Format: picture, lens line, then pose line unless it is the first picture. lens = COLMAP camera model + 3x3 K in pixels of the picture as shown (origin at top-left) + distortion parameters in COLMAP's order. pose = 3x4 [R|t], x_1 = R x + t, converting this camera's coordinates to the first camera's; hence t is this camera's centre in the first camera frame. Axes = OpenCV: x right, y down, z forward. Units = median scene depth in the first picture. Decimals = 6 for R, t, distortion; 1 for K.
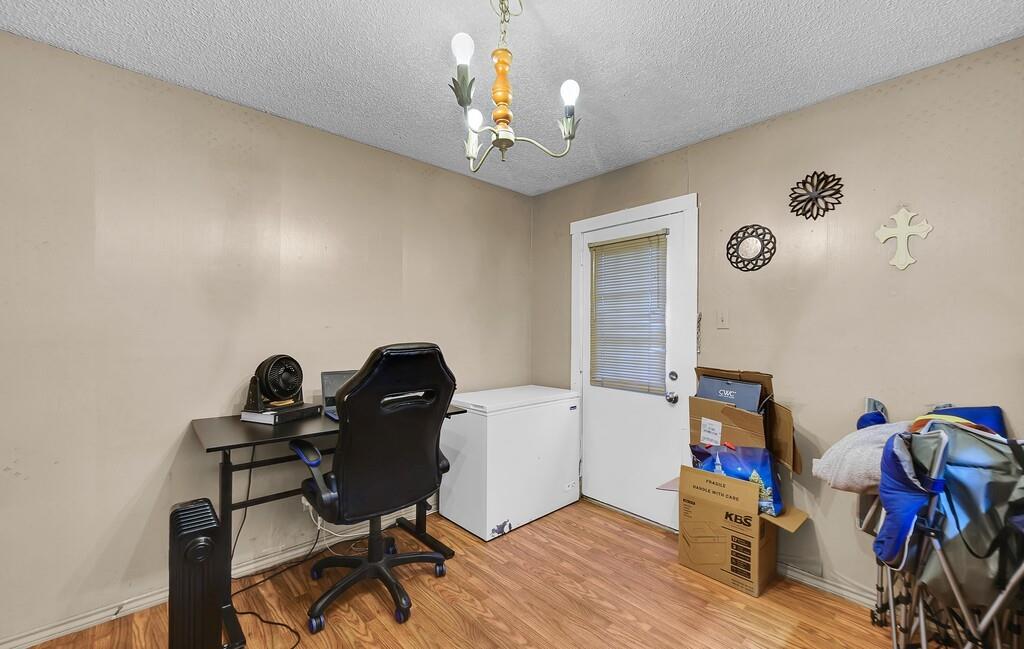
lens RADIAL K [[420.5, 0, 511.5], [0, 420.5, 328.5], [0, 0, 1]] dist [0.000522, 0.000206]
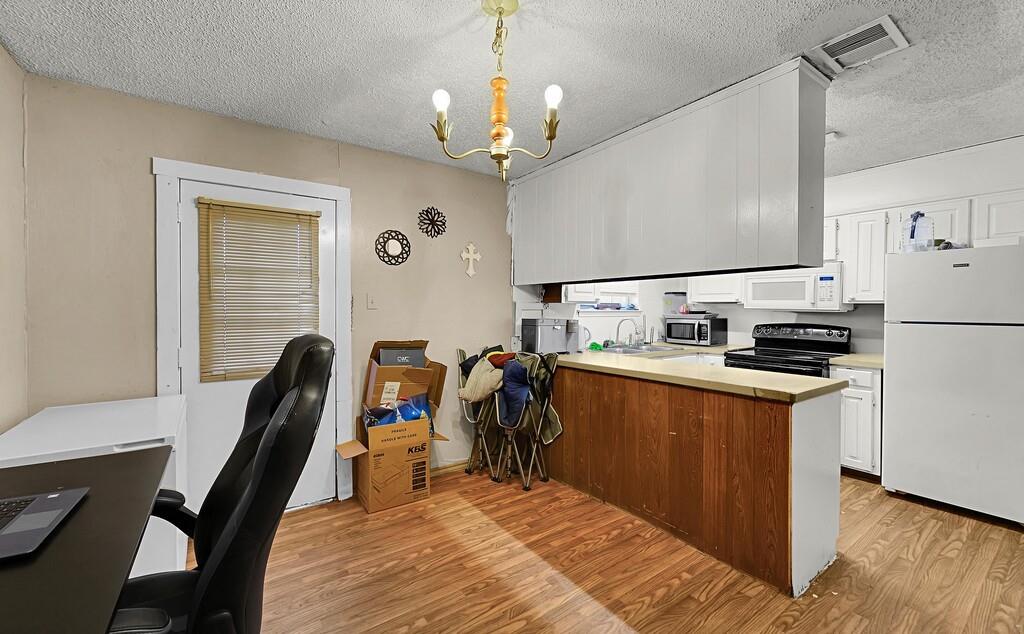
lens RADIAL K [[412.2, 0, 511.0], [0, 412.2, 311.4], [0, 0, 1]] dist [-0.000775, -0.000099]
pose [[0.127464, -0.006057, 0.991825, -0.675400], [-0.000205, 0.999981, 0.006133, -0.000577], [-0.991843, -0.000985, 0.127461, 0.482506]]
